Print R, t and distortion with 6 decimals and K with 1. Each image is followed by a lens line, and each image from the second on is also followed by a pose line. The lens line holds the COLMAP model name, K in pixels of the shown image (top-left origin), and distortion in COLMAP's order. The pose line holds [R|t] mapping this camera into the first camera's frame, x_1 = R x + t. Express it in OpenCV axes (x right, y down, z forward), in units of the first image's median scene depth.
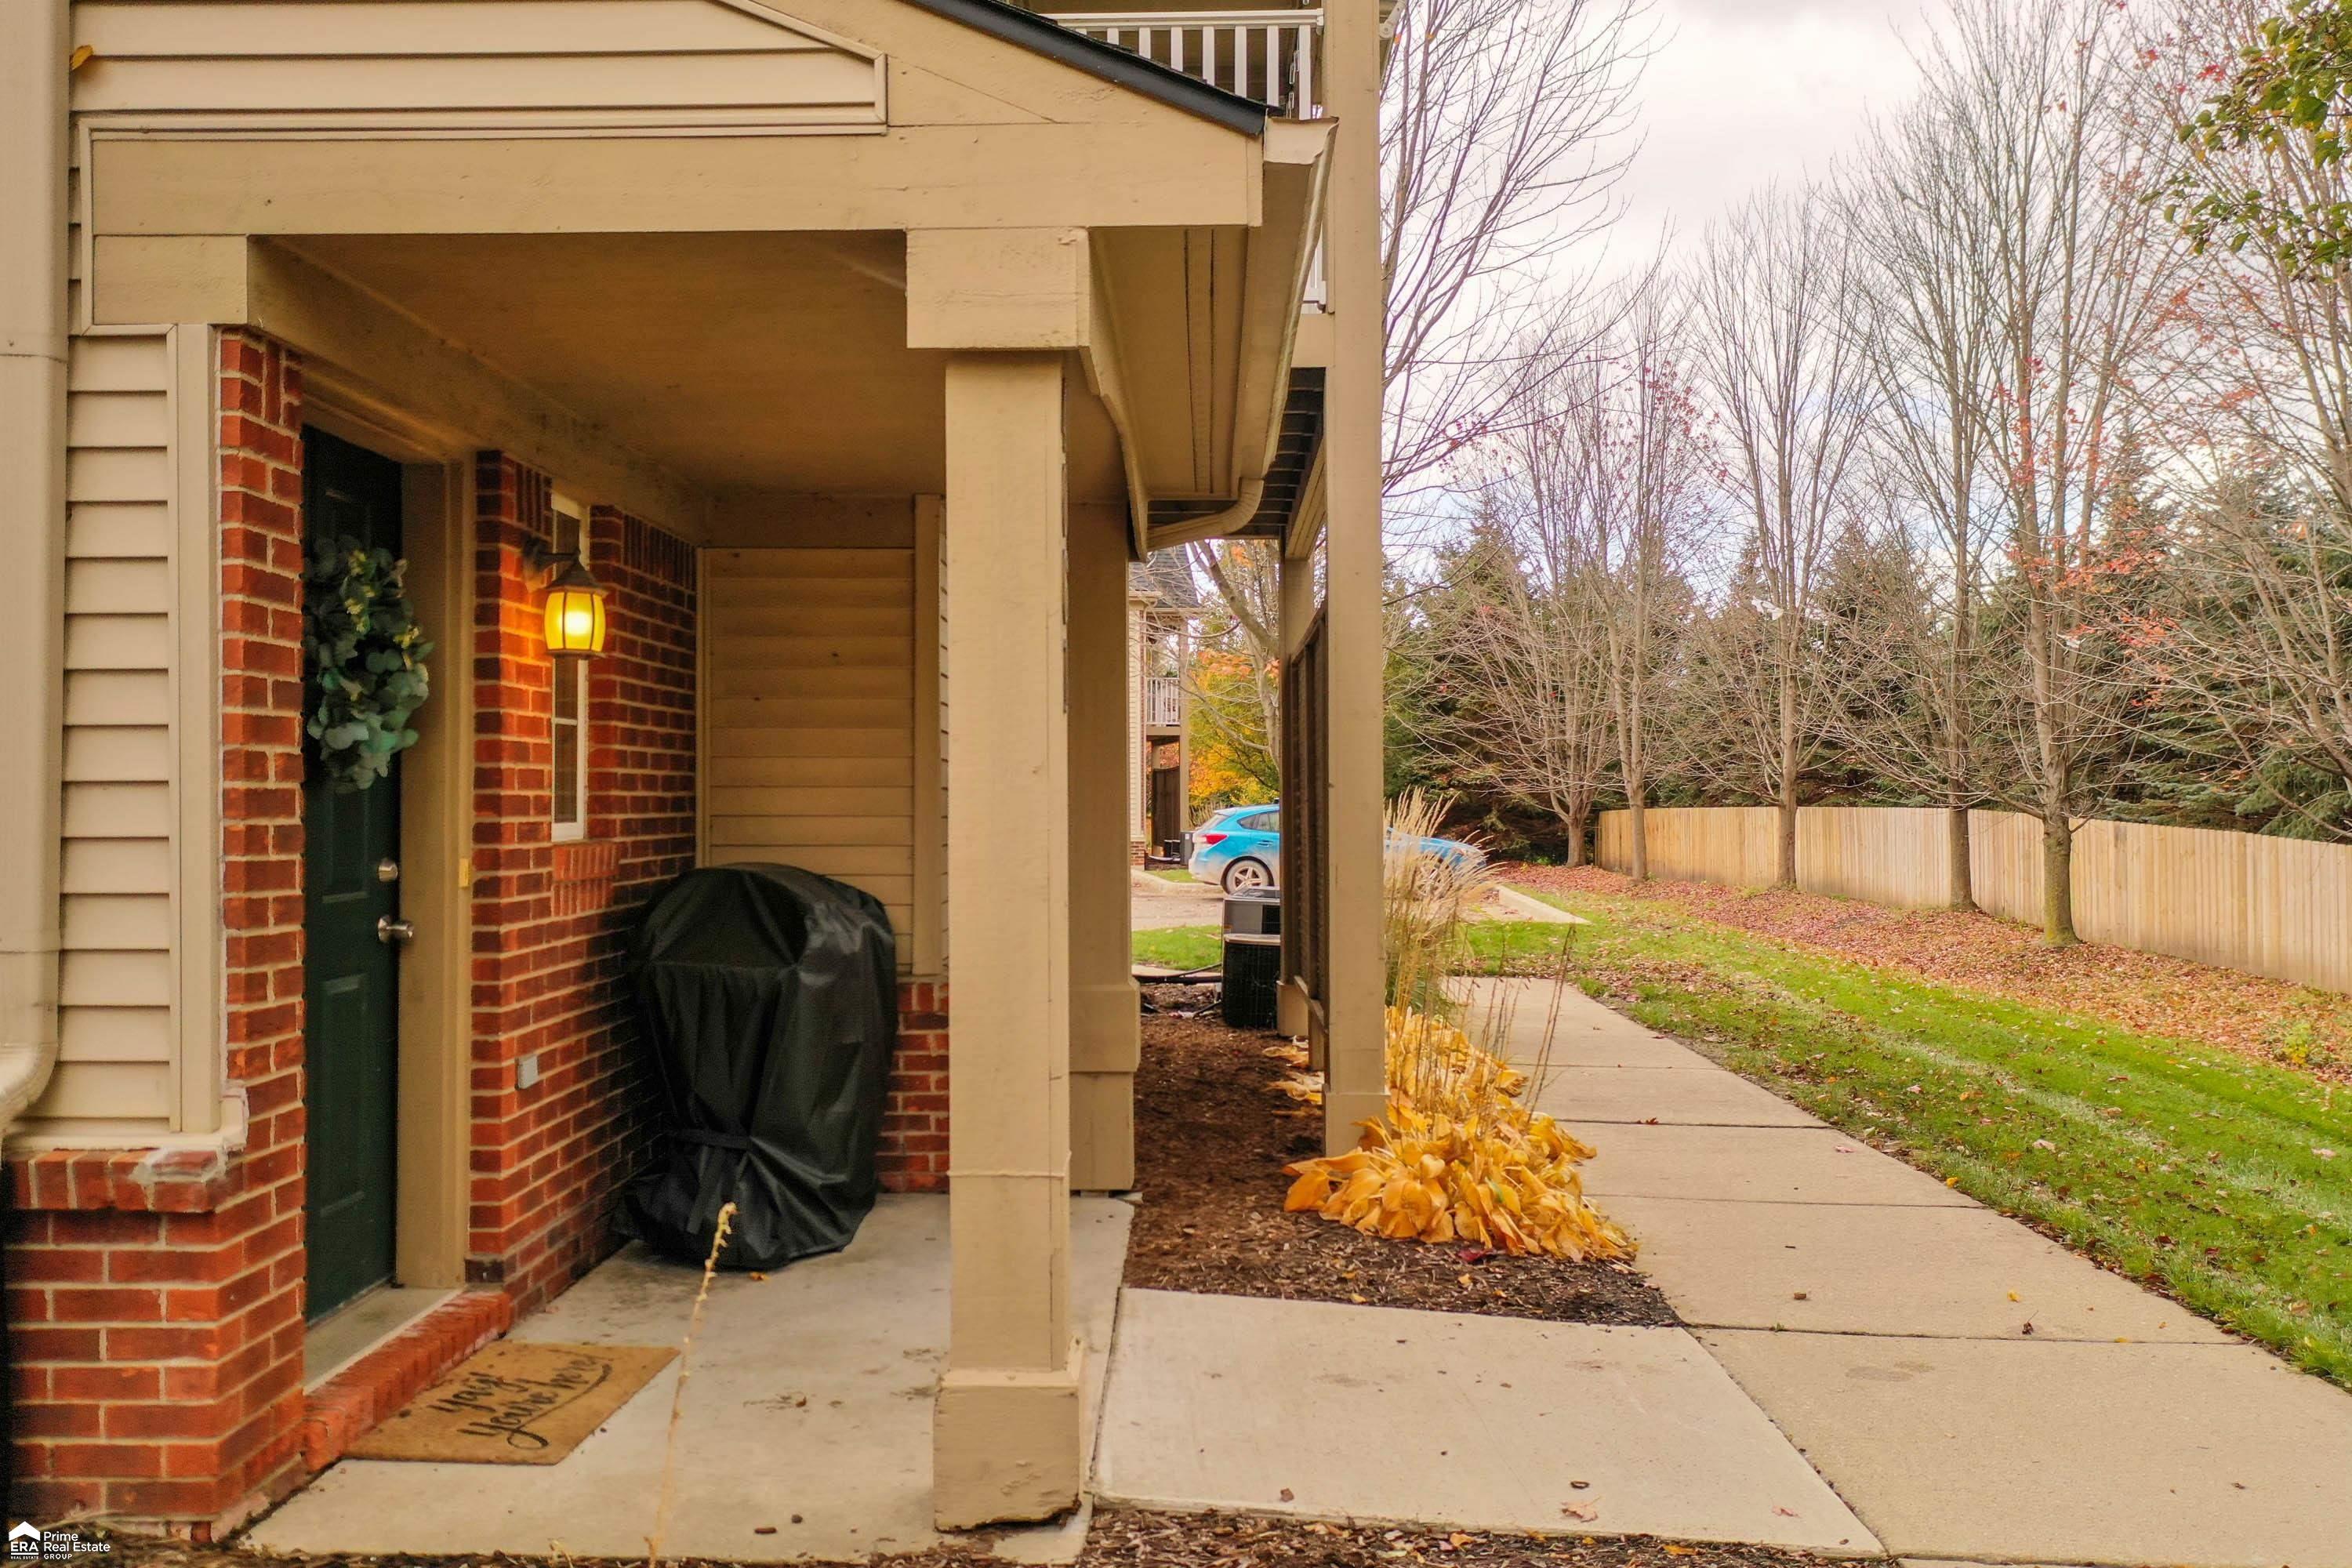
lens RADIAL K [[1885.1, 0, 1176.0], [0, 1885.1, 784.0], [0, 0, 1]] dist [0.001713, 0.006527]
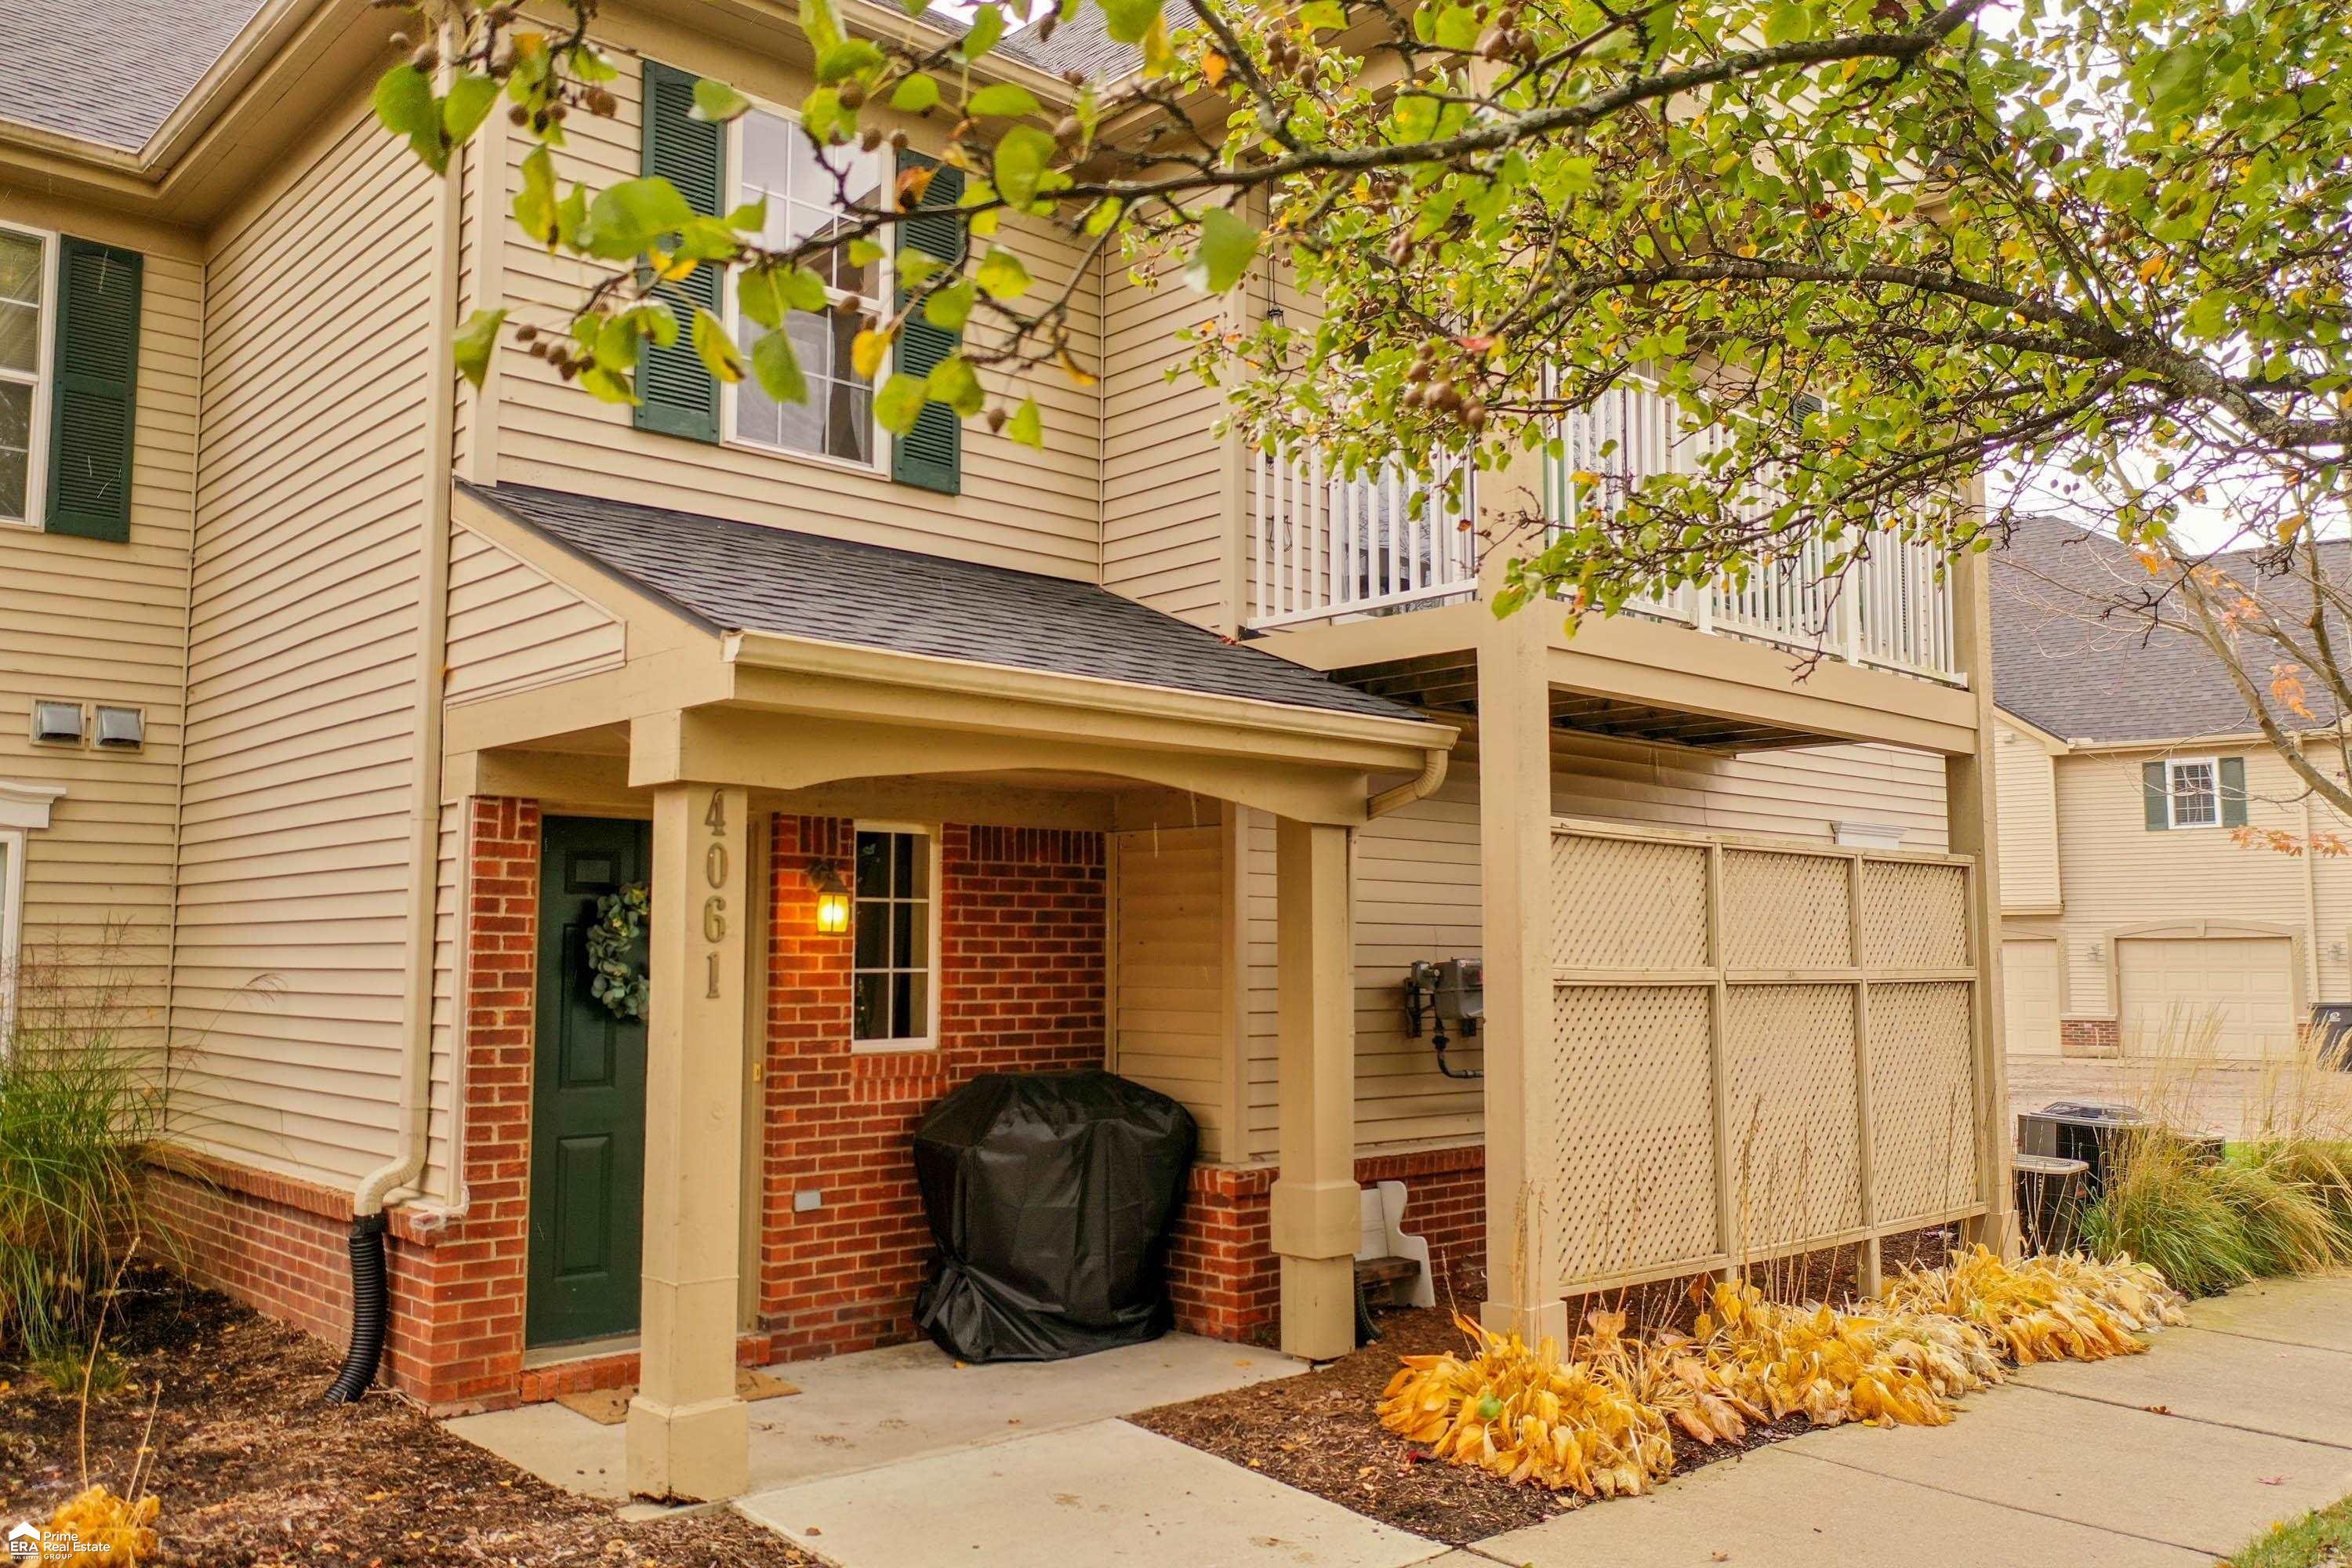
lens RADIAL K [[1885.1, 0, 1176.0], [0, 1885.1, 784.0], [0, 0, 1]] dist [0.001713, 0.006527]
pose [[0.696824, -0.061256, -0.714622, 1.008047], [0.002231, 0.996527, -0.083245, -0.062059], [0.717239, 0.056412, 0.694540, 0.109025]]
